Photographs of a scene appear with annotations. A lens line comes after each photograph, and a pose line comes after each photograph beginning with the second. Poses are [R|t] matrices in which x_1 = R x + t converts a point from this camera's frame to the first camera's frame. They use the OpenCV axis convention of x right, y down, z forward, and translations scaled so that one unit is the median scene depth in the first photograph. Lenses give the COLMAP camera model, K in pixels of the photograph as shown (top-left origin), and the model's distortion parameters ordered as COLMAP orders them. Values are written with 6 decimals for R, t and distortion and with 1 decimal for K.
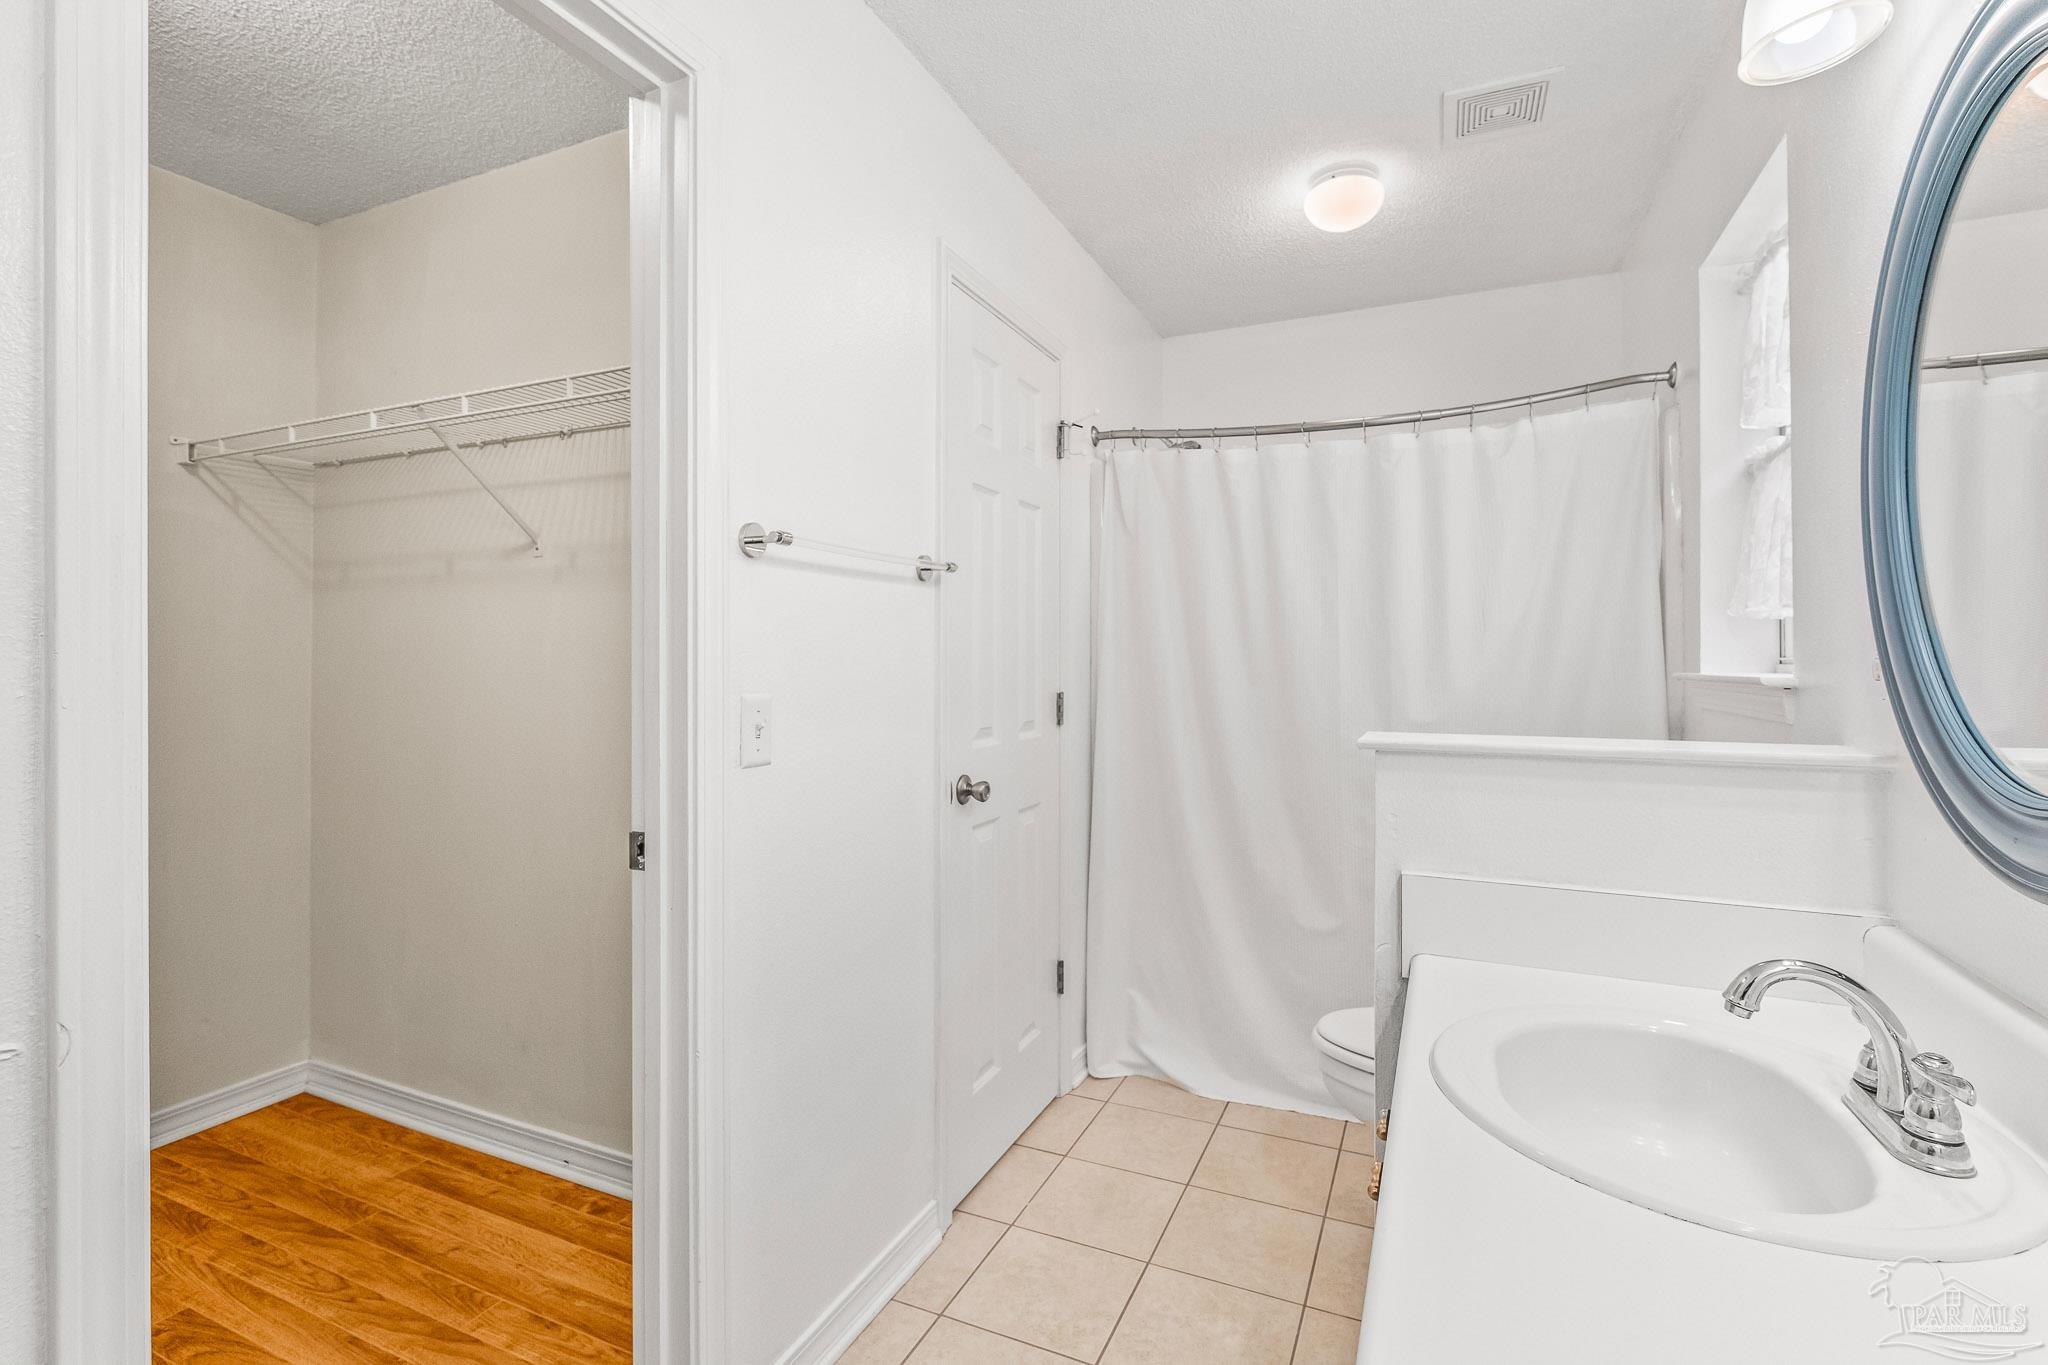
lens RADIAL K [[931.4, 0, 1023.6], [0, 931.4, 659.3], [0, 0, 1]] dist [-0.003046, -0.000739]
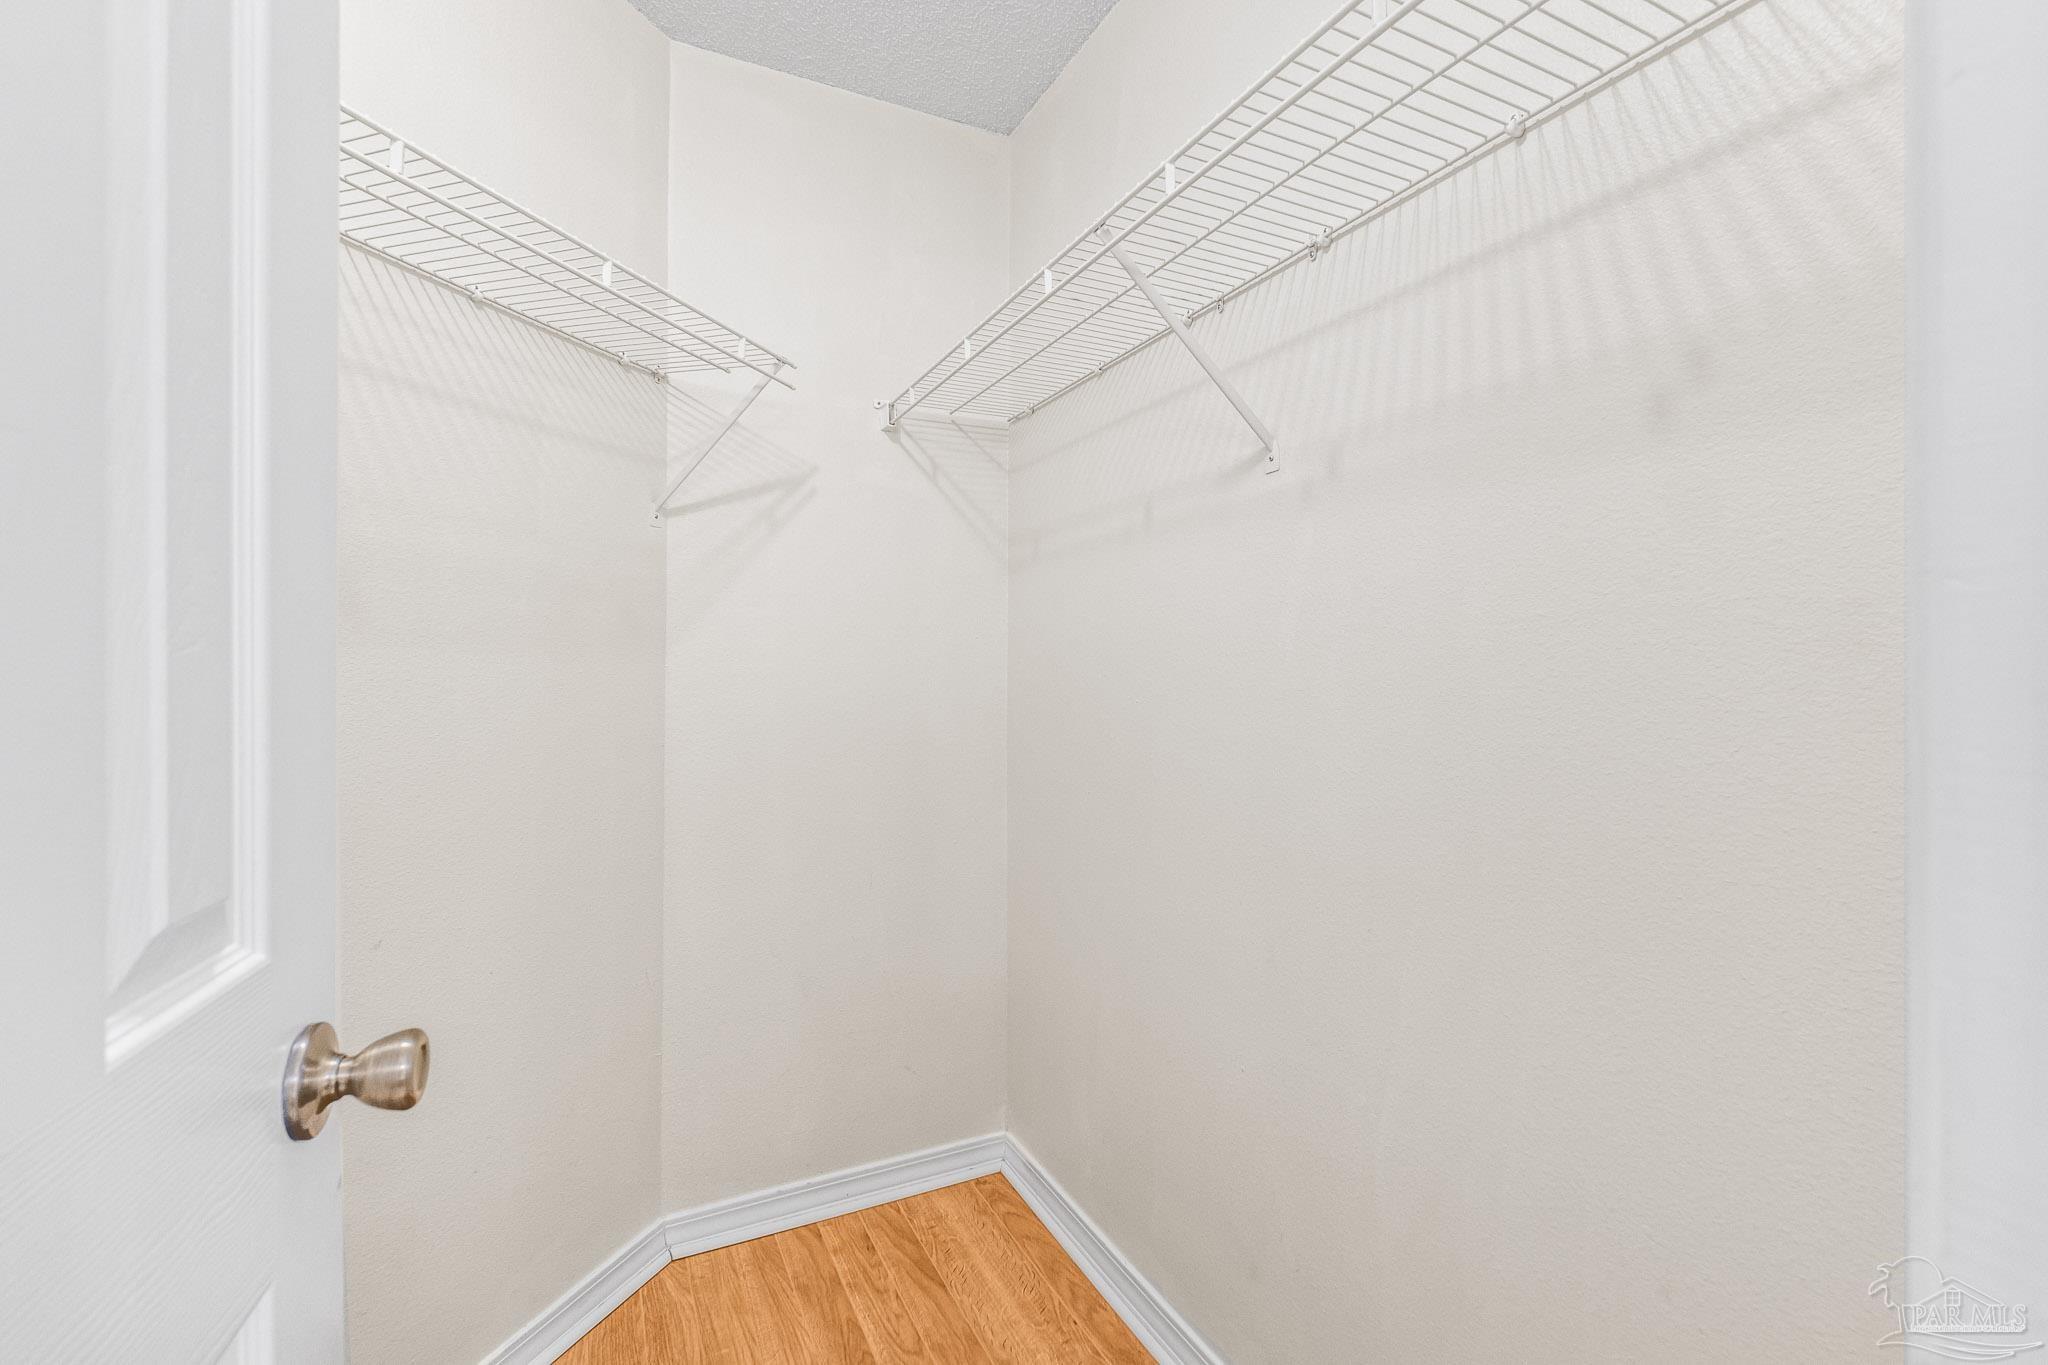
lens RADIAL K [[915.1, 0, 1024.0], [0, 915.1, 682.5], [0, 0, 1]] dist [-0.002674, -0.000557]
pose [[0.772237, 0.001668, -0.635332, -0.257547], [0.005864, 0.999935, 0.009754, 0.020614], [0.635307, -0.011258, 0.772177, 0.416863]]
